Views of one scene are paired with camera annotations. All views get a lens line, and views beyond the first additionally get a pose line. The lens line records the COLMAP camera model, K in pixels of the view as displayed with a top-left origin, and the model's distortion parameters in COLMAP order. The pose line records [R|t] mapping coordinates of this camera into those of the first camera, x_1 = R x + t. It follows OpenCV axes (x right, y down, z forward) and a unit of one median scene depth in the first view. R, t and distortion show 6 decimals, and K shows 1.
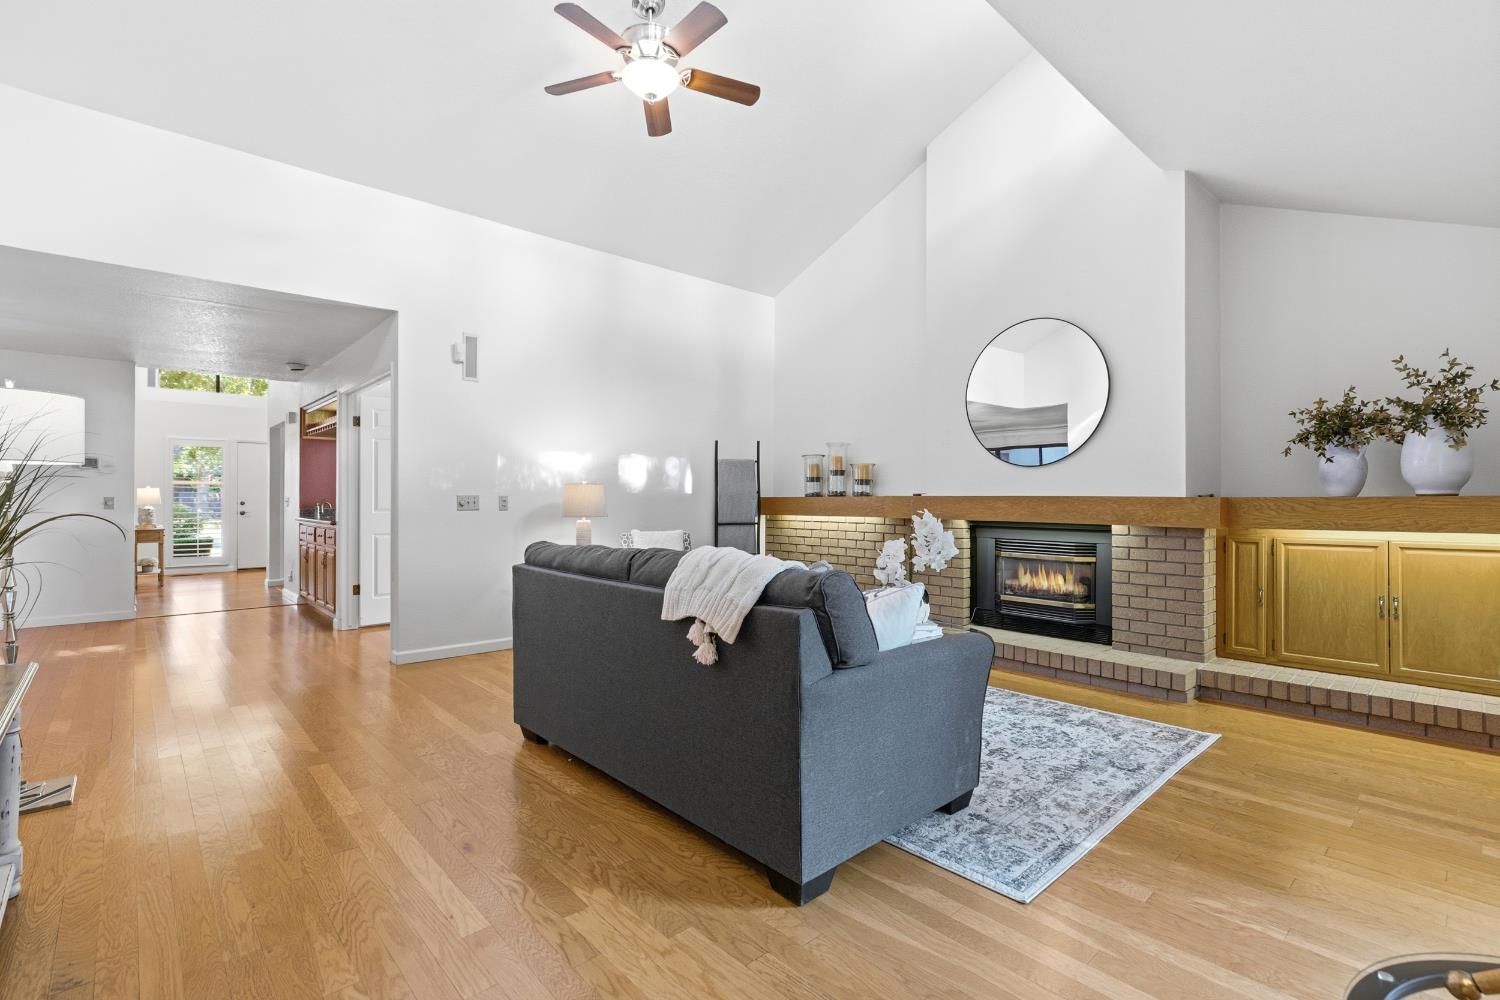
lens RADIAL K [[678.1, 0, 755.9], [0, 678.1, 496.4], [0, 0, 1]] dist [-0.006333, -0.000304]
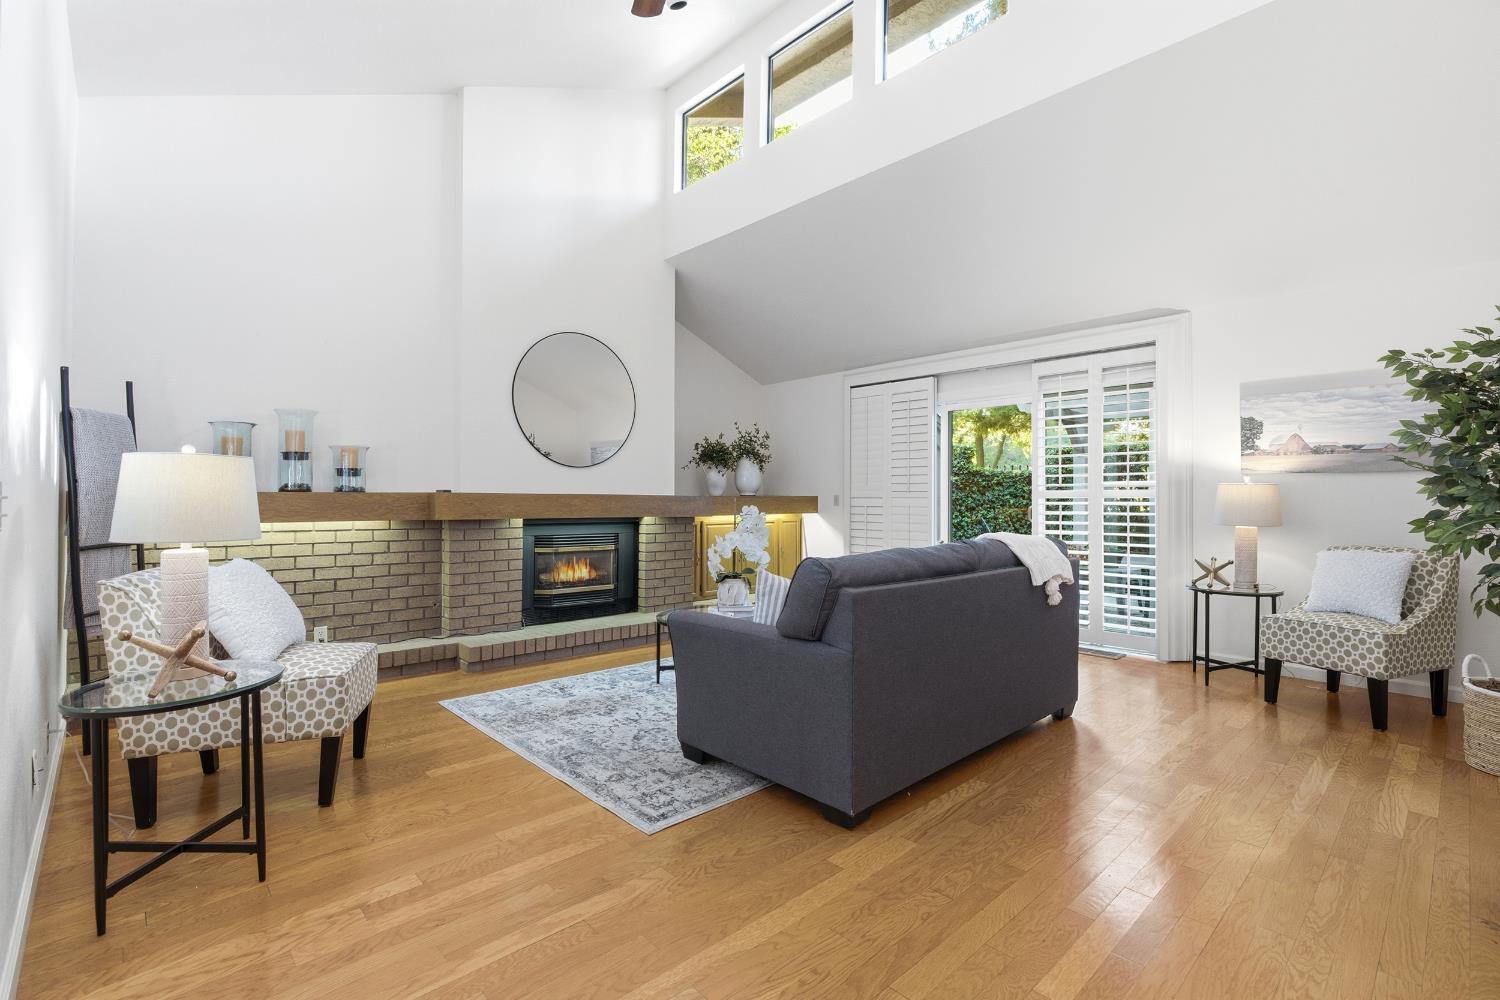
lens RADIAL K [[678.1, 0, 755.9], [0, 678.1, 496.4], [0, 0, 1]] dist [-0.006333, -0.000304]
pose [[-0.011576, 0.003076, 0.999928, -0.715243], [-0.005189, 0.999982, -0.003136, 0.005728], [-0.999920, -0.005225, -0.011560, 0.754498]]
